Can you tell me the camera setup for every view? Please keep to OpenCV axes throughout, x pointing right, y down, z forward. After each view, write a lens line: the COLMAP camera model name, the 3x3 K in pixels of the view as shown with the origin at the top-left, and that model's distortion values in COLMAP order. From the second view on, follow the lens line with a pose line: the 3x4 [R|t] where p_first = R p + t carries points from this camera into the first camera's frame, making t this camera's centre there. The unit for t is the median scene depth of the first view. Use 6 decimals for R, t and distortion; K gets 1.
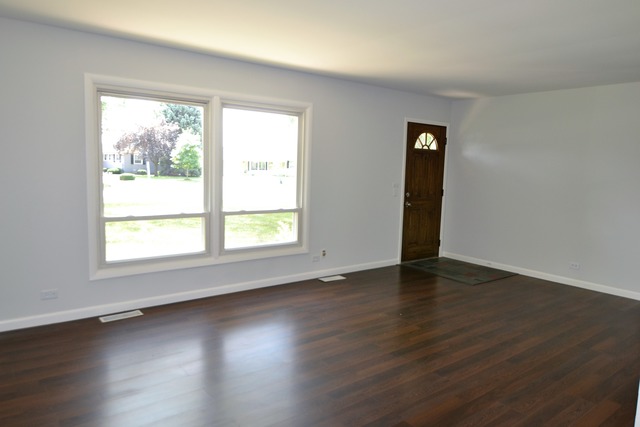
lens RADIAL K [[444.7, 0, 320.0], [0, 444.7, 213.5], [0, 0, 1]] dist [-0.004250, -0.002562]
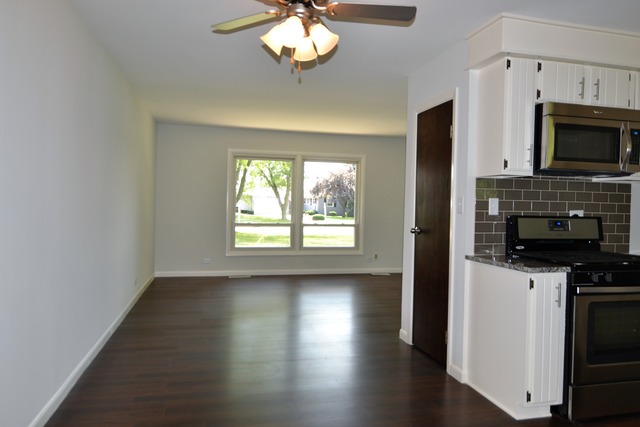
lens RADIAL K [[444.7, 0, 320.0], [0, 444.7, 213.5], [0, 0, 1]] dist [-0.004250, -0.002562]
pose [[0.907558, -0.000029, -0.419926, 0.478497], [-0.041087, 0.995196, -0.088868, 0.091789], [0.417912, 0.097906, 0.903197, -0.416147]]
